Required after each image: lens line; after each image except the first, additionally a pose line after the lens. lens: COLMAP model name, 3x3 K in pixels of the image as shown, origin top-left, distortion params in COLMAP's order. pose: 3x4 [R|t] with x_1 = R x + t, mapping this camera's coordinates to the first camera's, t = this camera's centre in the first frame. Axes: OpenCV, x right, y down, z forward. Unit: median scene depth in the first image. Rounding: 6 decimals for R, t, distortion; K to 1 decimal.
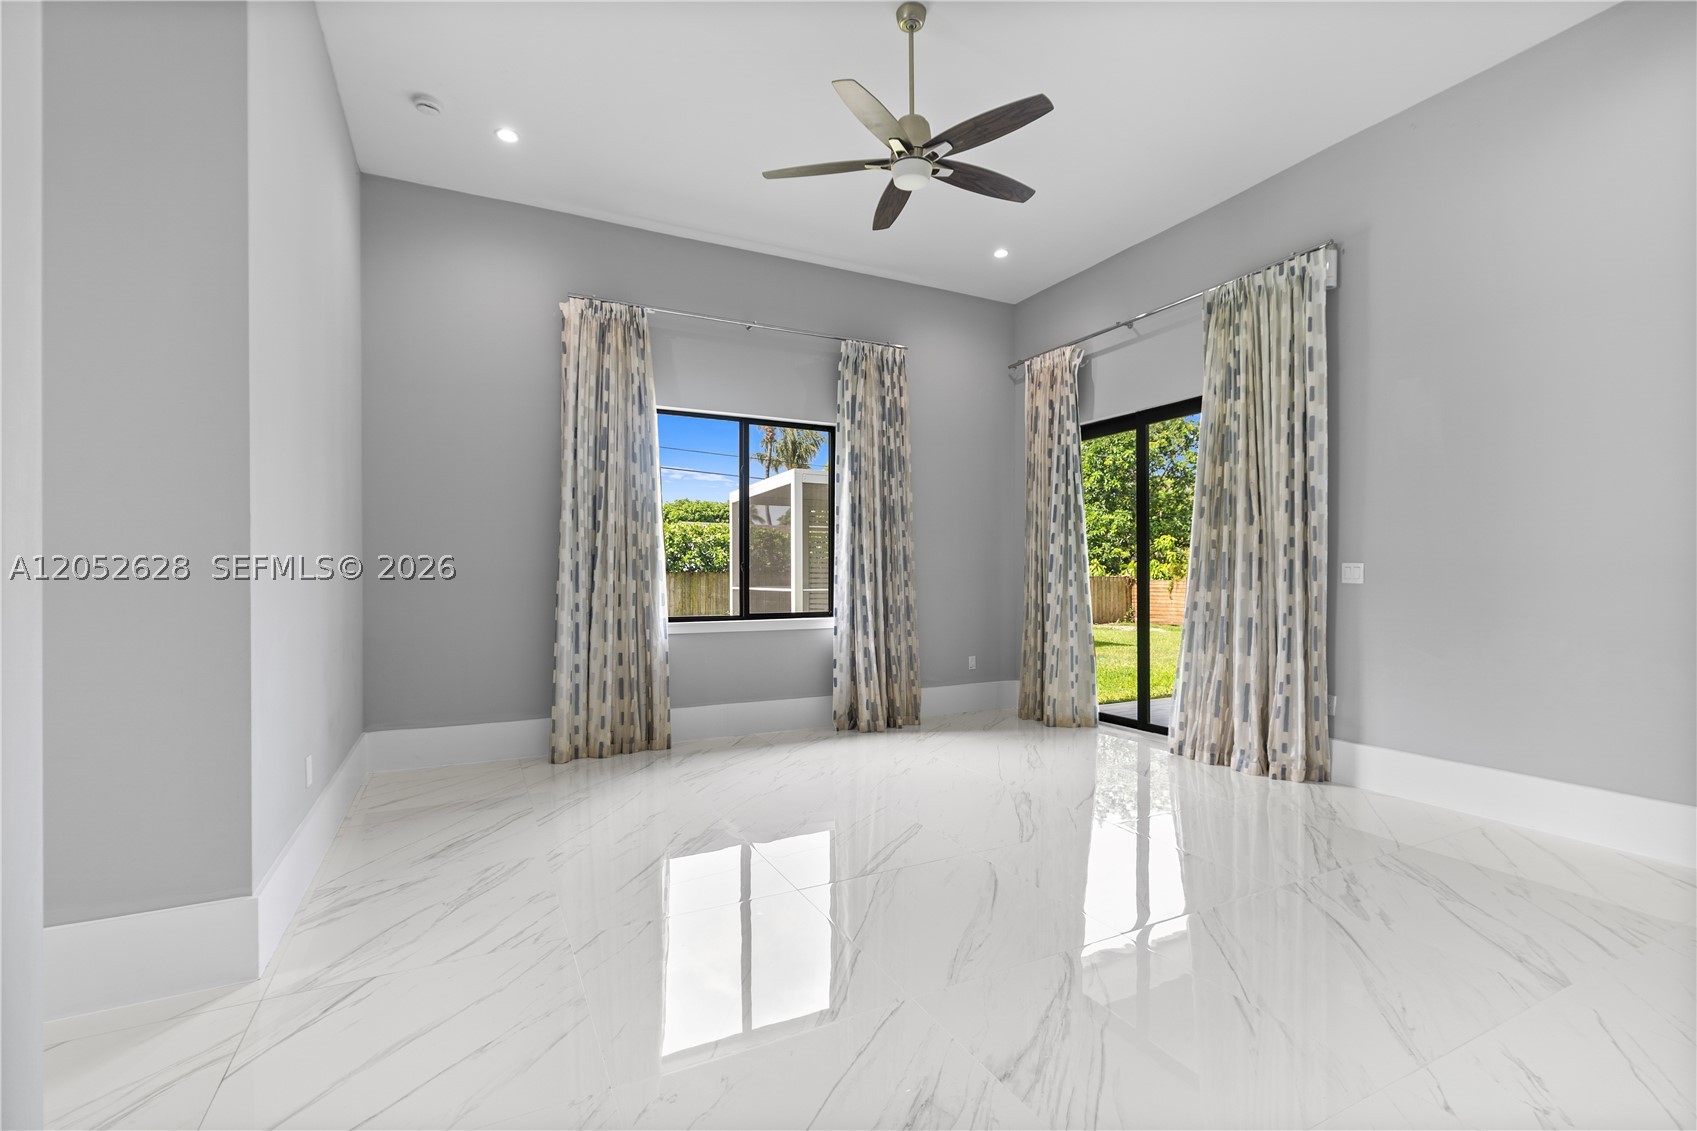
lens RADIAL K [[754.0, 0, 850.2], [0, 754.0, 569.6], [0, 0, 1]] dist [-0.008581, 0.002814]
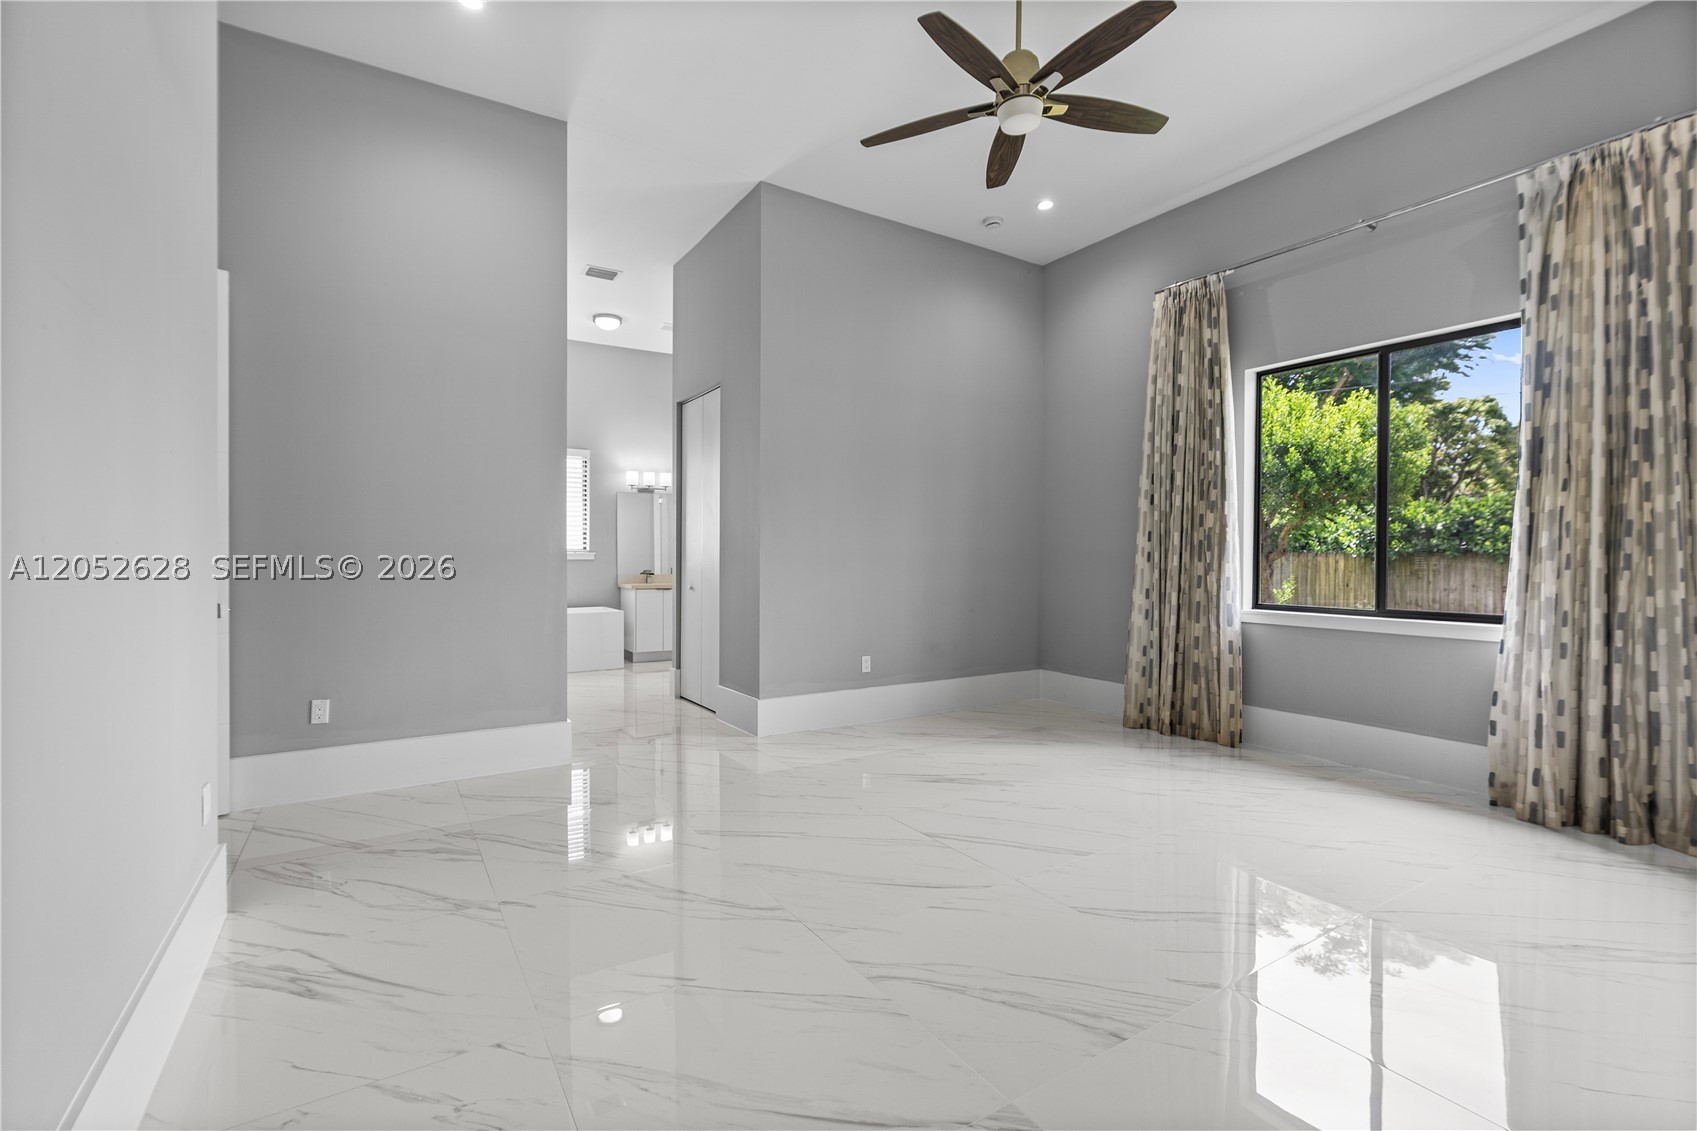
lens RADIAL K [[754.0, 0, 850.1], [0, 754.0, 563.0], [0, 0, 1]] dist [-0.008581, 0.002814]
pose [[0.095216, 0.012001, -0.995384, 0.592515], [0.003396, 0.999918, 0.012381, 0.001689], [0.995451, -0.004559, 0.095168, 0.434352]]
